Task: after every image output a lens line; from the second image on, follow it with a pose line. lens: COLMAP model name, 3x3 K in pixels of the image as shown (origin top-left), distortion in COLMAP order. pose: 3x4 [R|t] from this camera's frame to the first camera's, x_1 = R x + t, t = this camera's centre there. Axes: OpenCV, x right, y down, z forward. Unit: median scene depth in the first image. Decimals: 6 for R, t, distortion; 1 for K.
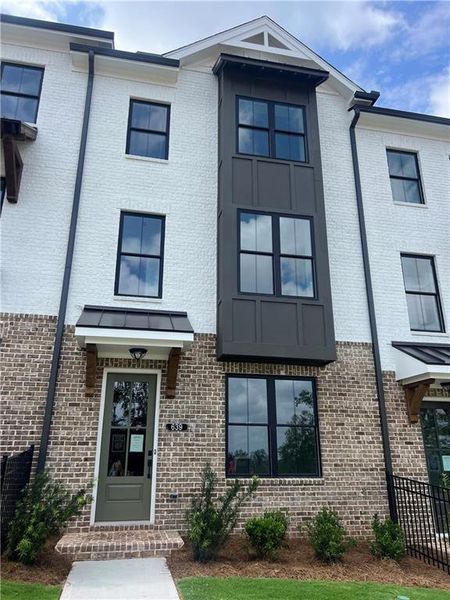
lens RADIAL K [[453.9, 0, 224.0], [0, 453.9, 300.8], [0, 0, 1]] dist [0.049724, -0.048328]
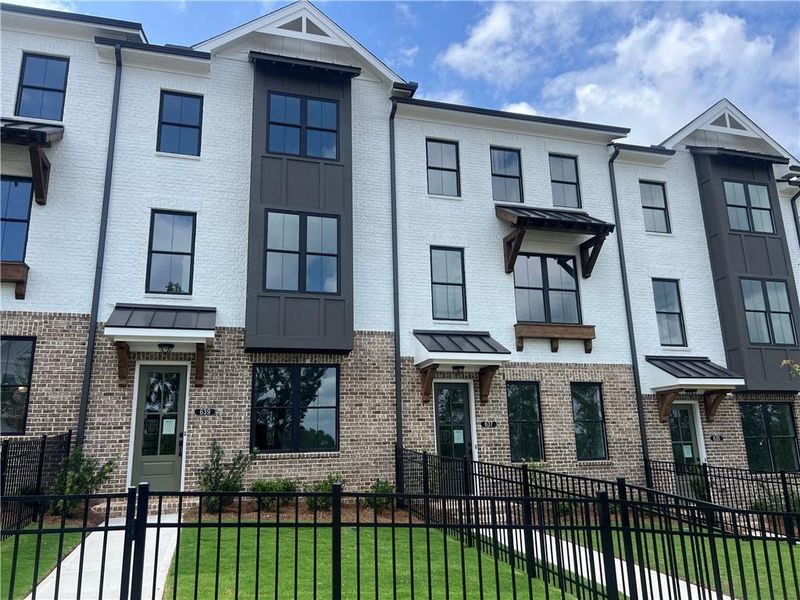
lens RADIAL K [[605.3, 0, 404.9], [0, 605.3, 298.5], [0, 0, 1]] dist [0.049724, -0.048328]
pose [[0.996014, -0.007840, 0.088857, 0.236917], [0.000467, 0.996575, 0.082696, -0.116263], [-0.089201, -0.082325, 0.992606, -0.474821]]
